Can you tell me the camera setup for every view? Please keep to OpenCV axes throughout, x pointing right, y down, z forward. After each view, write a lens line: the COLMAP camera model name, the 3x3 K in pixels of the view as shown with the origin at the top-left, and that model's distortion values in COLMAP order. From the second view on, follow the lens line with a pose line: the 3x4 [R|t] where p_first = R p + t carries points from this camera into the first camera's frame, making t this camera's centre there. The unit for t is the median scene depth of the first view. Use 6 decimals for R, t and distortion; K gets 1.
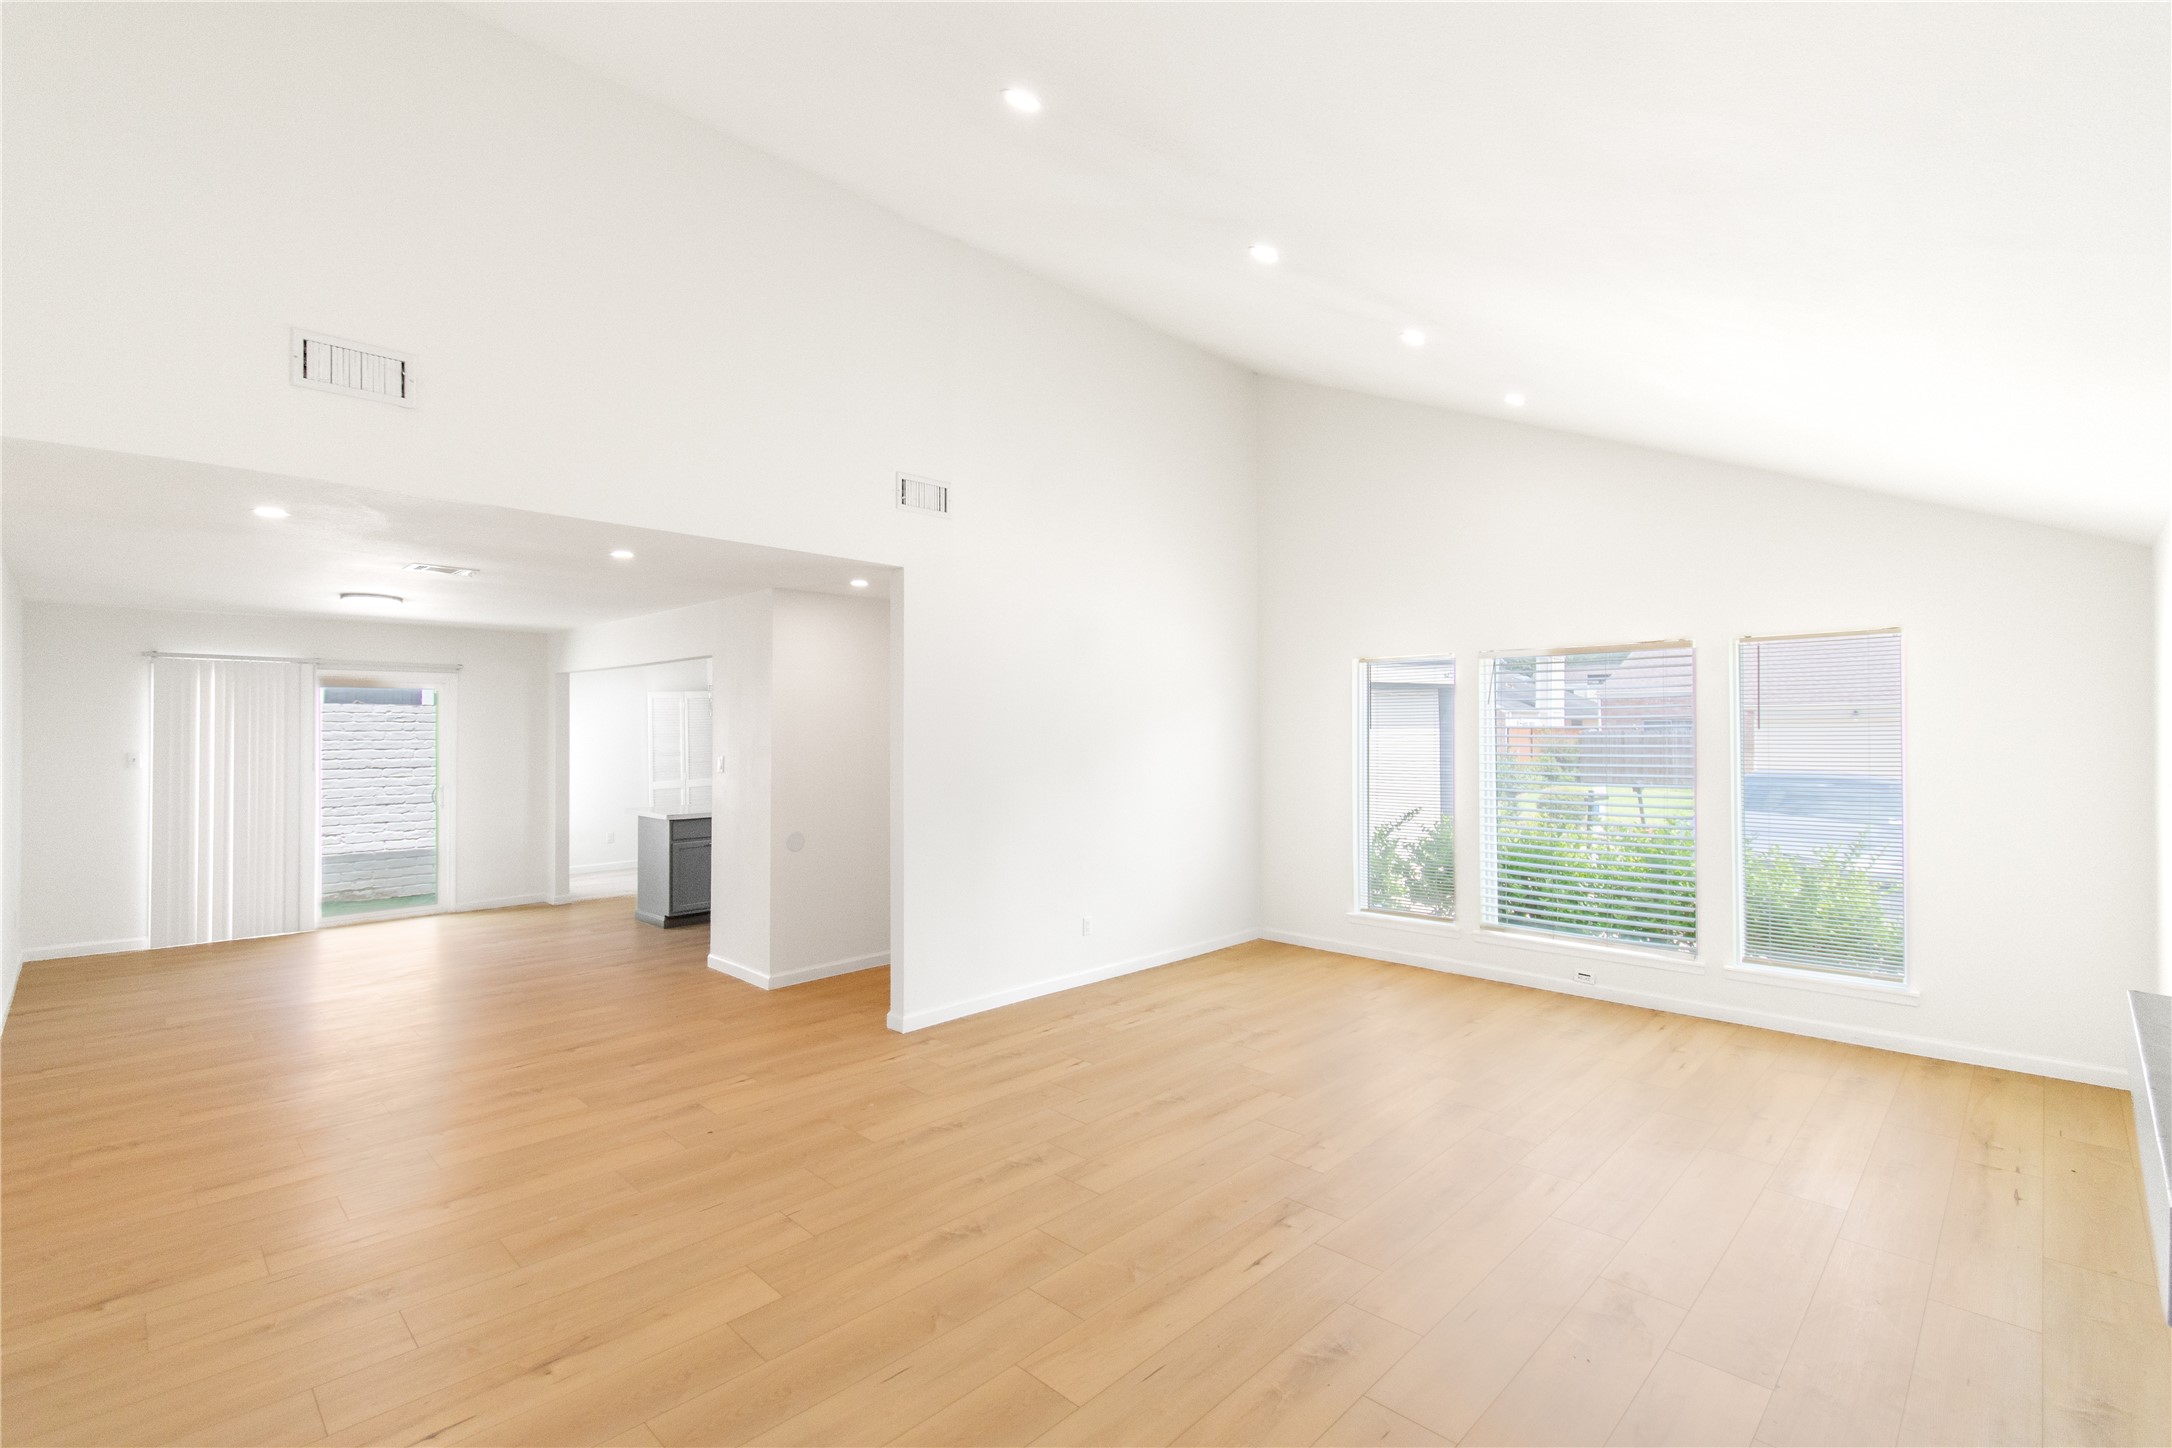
lens RADIAL K [[967.1, 0, 1086.0], [0, 967.1, 724.0], [0, 0, 1]] dist [0.001351, -0.000491]
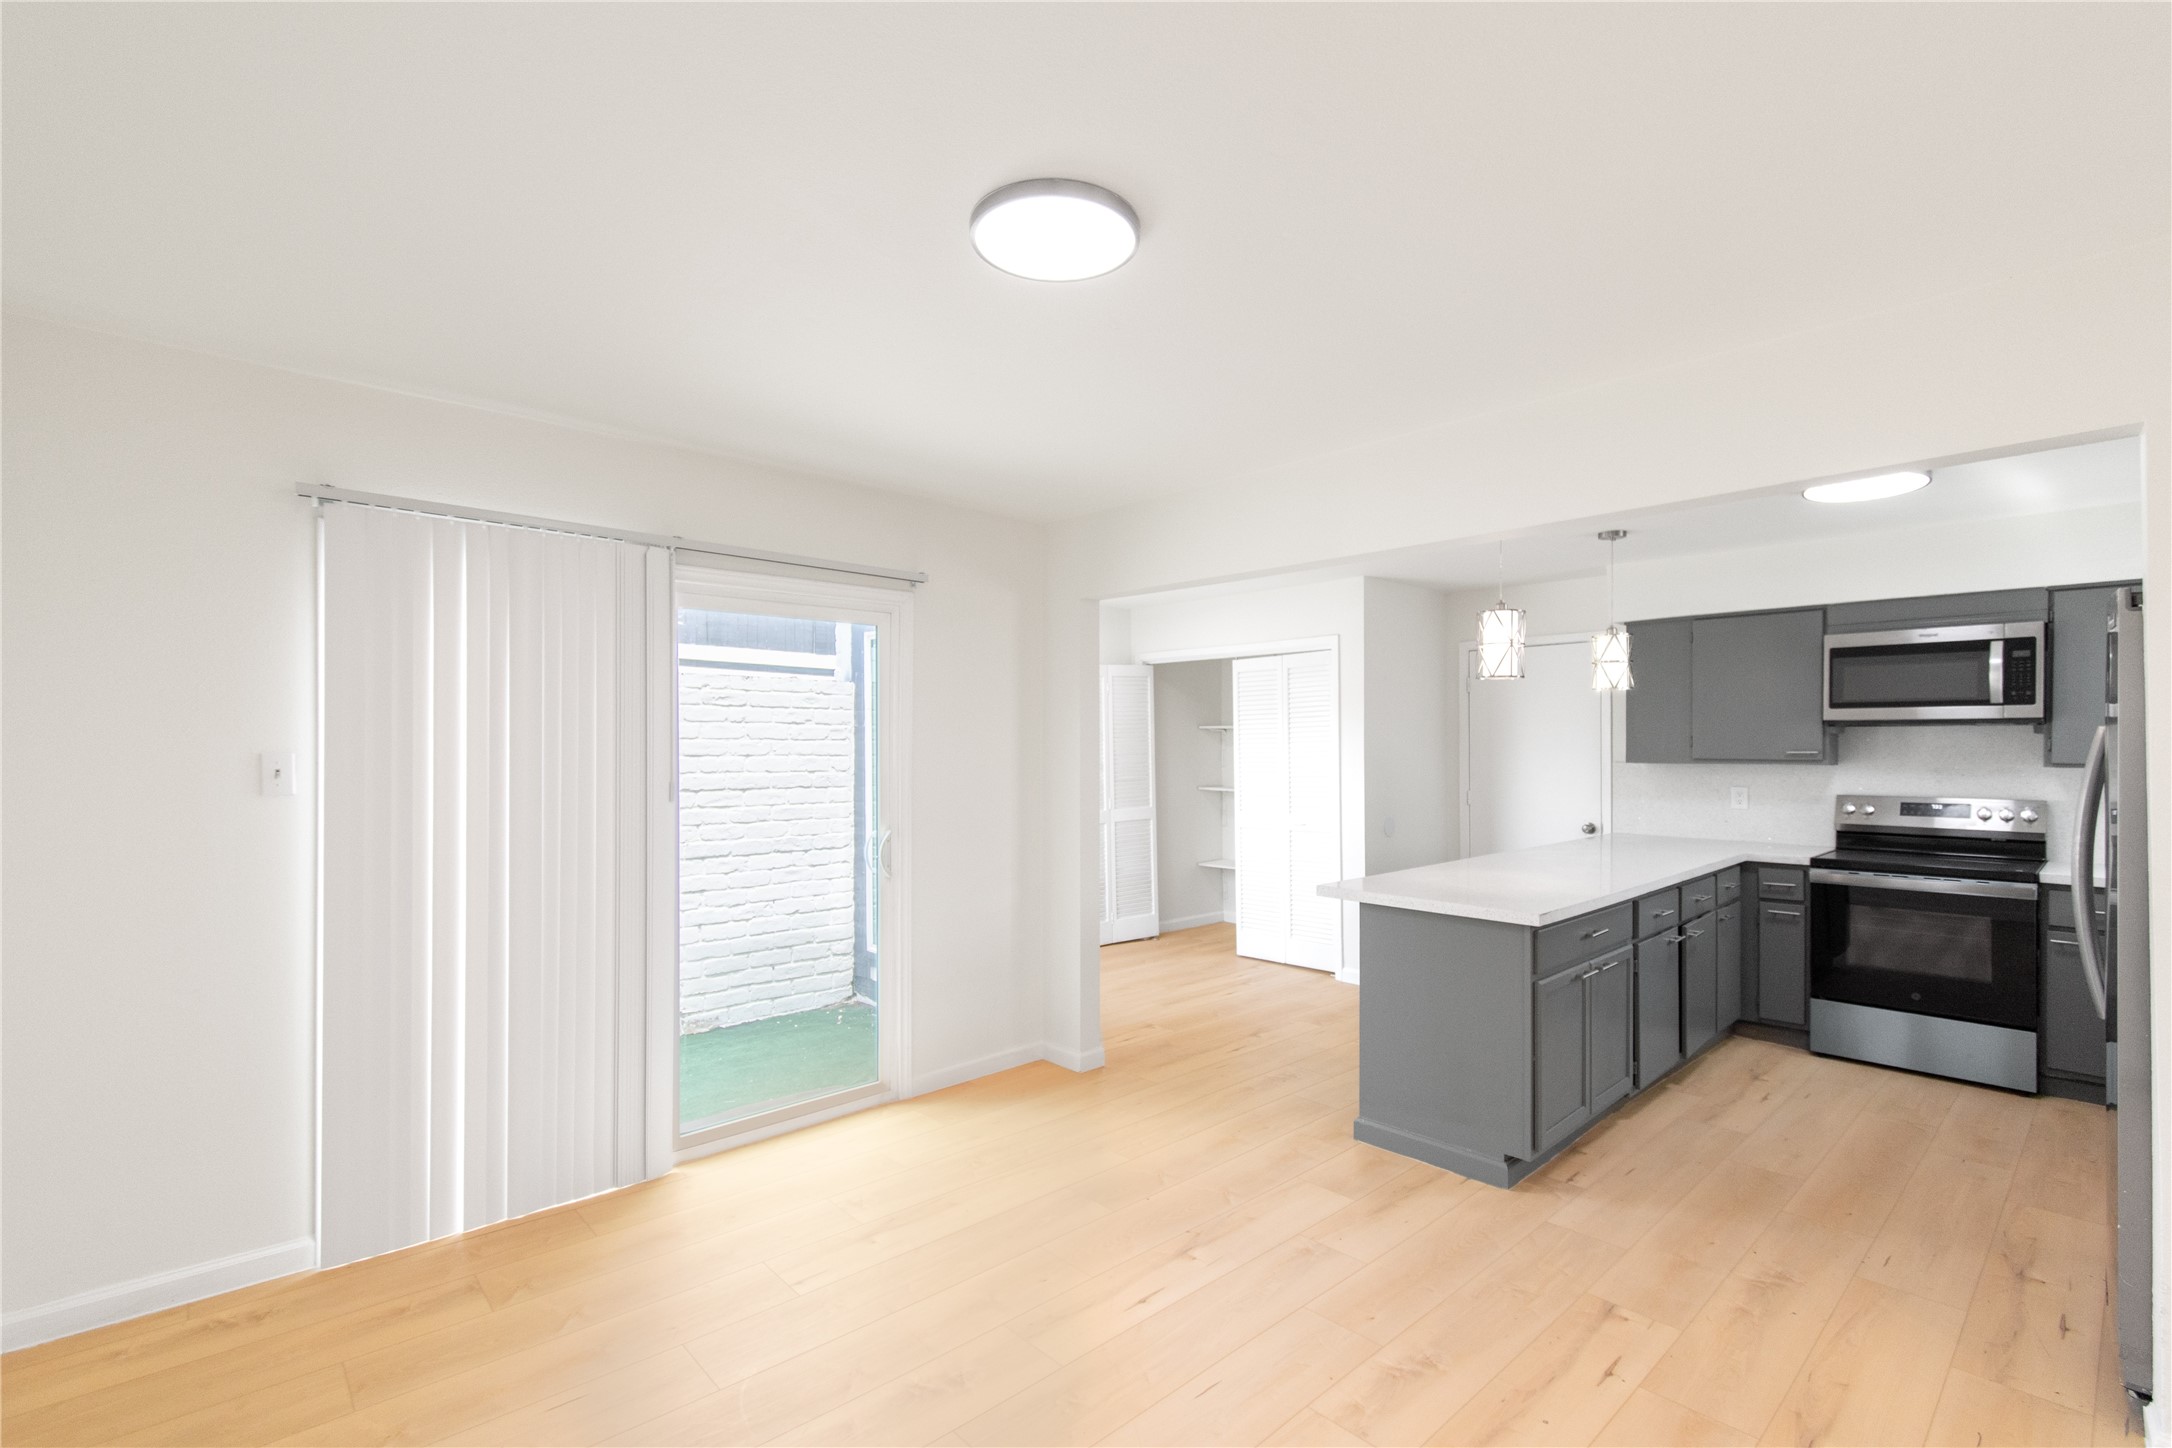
lens RADIAL K [[968.9, 0, 1092.0], [0, 968.9, 748.5], [0, 0, 1]] dist [0.000583, -0.000389]
pose [[0.998587, -0.000531, -0.053145, -0.666199], [0.000832, 0.999984, 0.005653, 0.026330], [0.053141, -0.005689, 0.998571, 0.658896]]
